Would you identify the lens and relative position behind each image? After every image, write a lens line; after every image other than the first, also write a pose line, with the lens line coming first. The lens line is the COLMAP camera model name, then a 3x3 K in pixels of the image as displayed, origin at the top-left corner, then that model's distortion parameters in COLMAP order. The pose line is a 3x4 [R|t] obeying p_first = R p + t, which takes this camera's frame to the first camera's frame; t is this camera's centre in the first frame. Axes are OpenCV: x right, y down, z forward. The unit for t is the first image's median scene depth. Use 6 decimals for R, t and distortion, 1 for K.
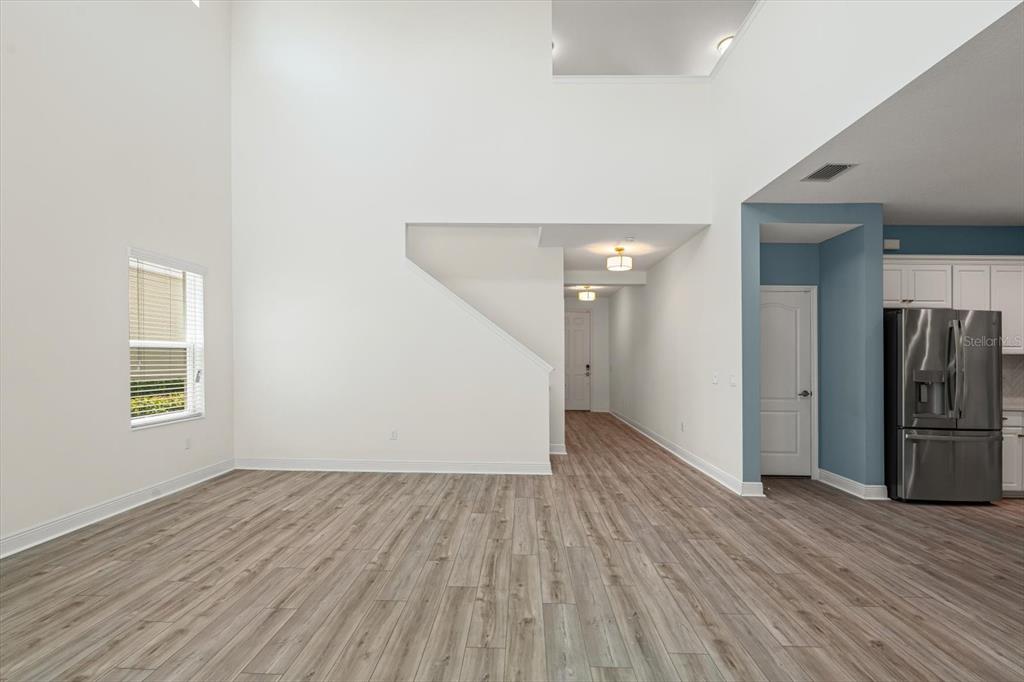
lens RADIAL K [[455.8, 0, 503.9], [0, 455.8, 356.3], [0, 0, 1]] dist [-0.007843, -0.000829]
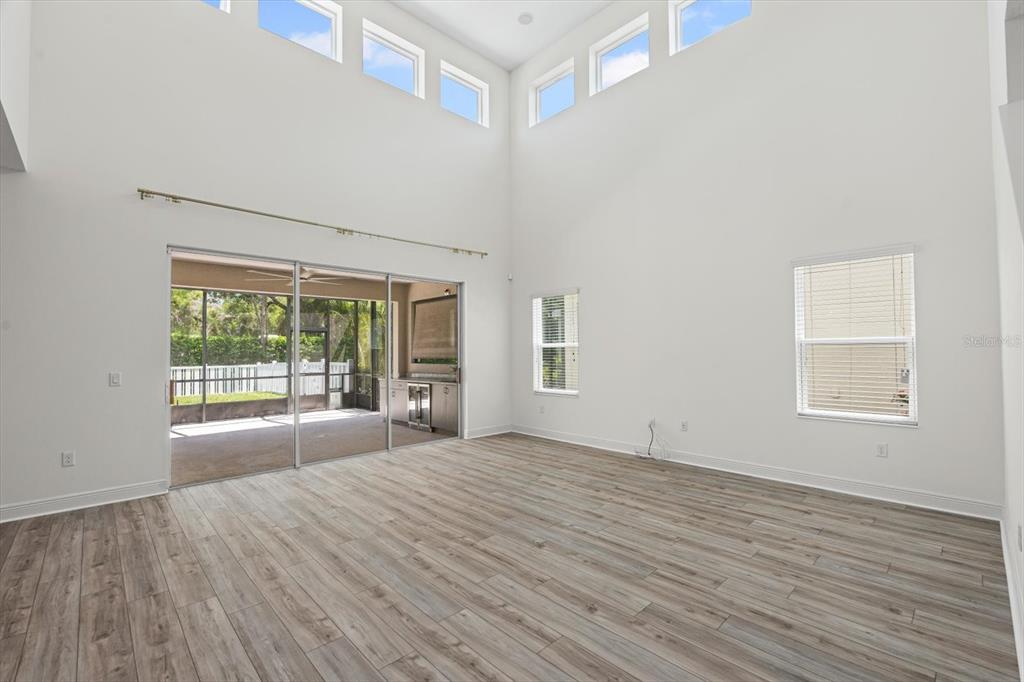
lens RADIAL K [[455.8, 0, 515.0], [0, 455.8, 342.9], [0, 0, 1]] dist [-0.007843, -0.000829]
pose [[-0.699695, -0.019098, -0.714186, 0.605374], [0.002265, 0.999578, -0.028949, 0.012190], [0.714438, -0.021873, -0.699357, 1.566134]]
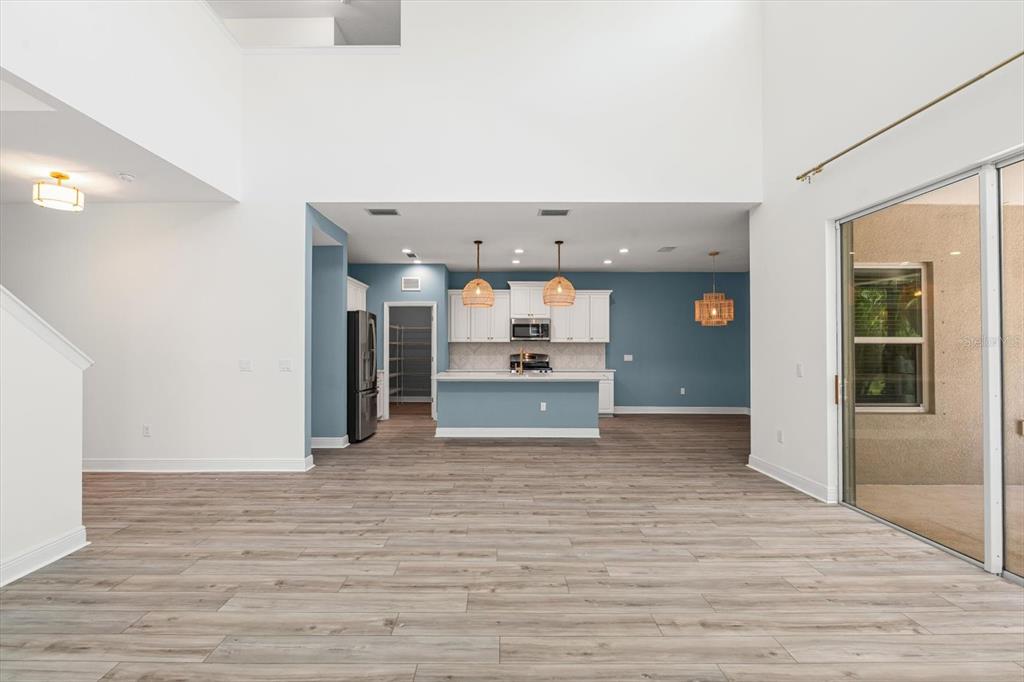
lens RADIAL K [[455.8, 0, 505.7], [0, 455.8, 342.6], [0, 0, 1]] dist [-0.007843, -0.000829]
pose [[-0.042991, -0.000689, 0.999075, -0.805377], [-0.005067, 0.999987, 0.000472, -0.005370], [-0.999063, -0.005042, -0.042994, 0.784795]]
